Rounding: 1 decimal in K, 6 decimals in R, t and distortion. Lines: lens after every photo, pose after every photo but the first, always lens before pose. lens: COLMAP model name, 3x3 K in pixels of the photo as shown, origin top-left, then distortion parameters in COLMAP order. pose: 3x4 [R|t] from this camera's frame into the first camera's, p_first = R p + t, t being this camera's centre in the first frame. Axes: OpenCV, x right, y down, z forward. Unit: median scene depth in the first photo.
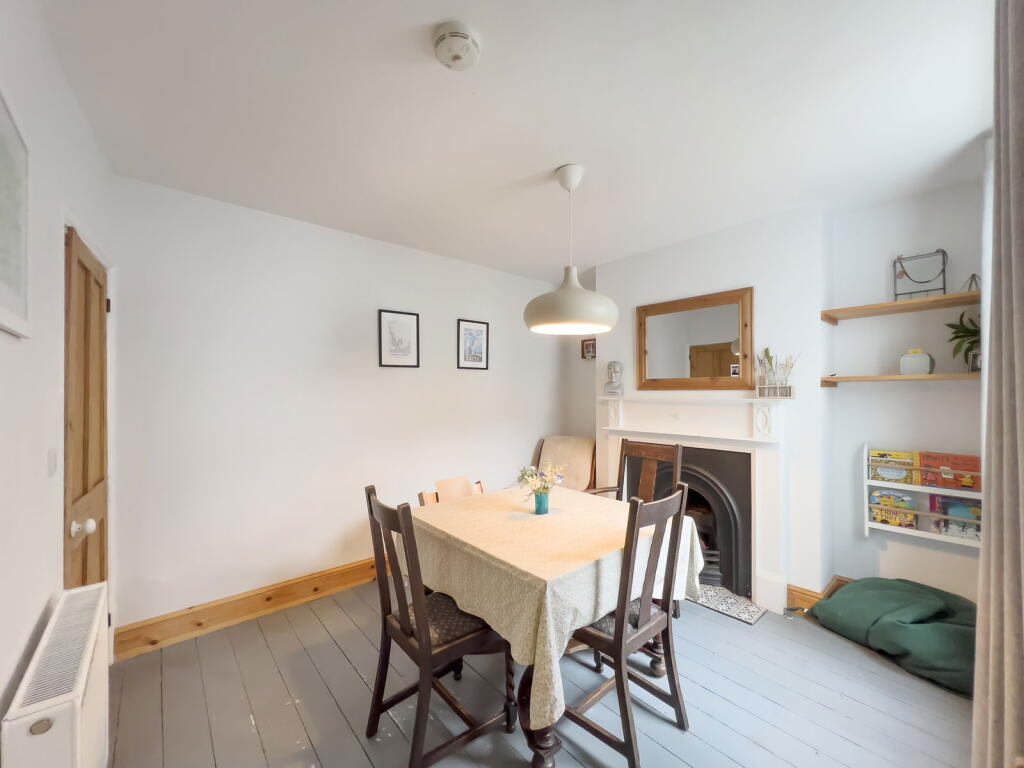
lens RADIAL K [[411.1, 0, 510.6], [0, 411.1, 385.4], [0, 0, 1]] dist [-0.000210, -0.000087]
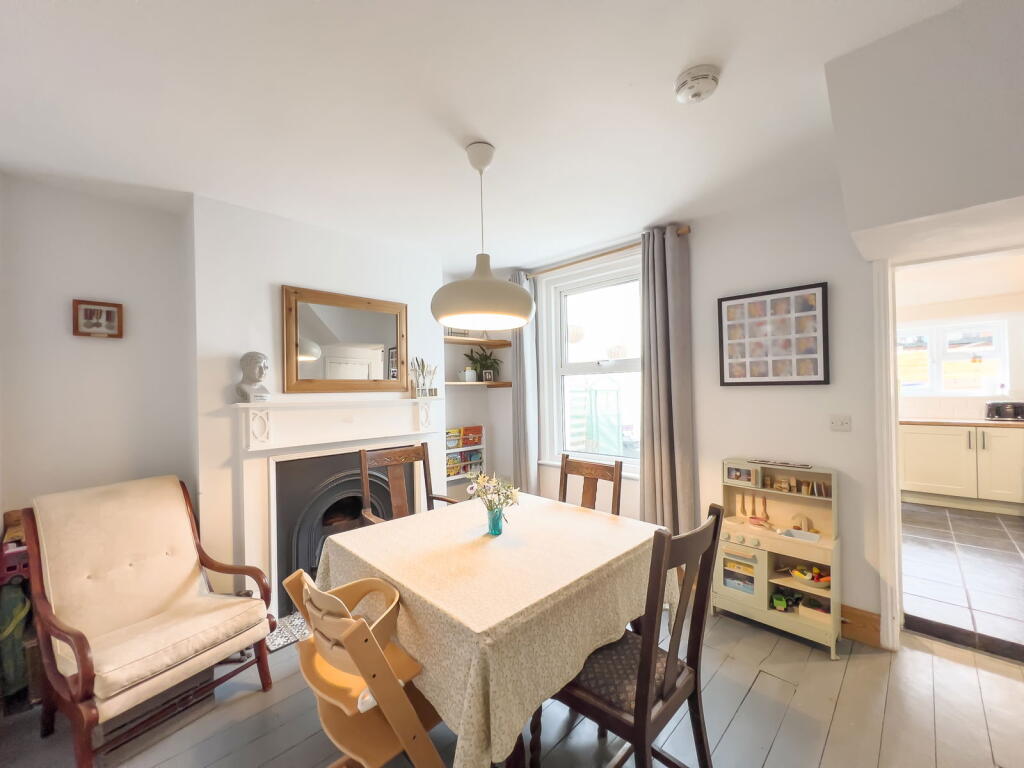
lens RADIAL K [[411.1, 0, 510.6], [0, 411.1, 385.4], [0, 0, 1]] dist [-0.000210, -0.000087]
pose [[-0.074191, 0.016663, 0.997105, -0.633155], [0.005403, 0.999852, -0.016307, 0.015131], [-0.997229, 0.004177, -0.074270, 0.833966]]
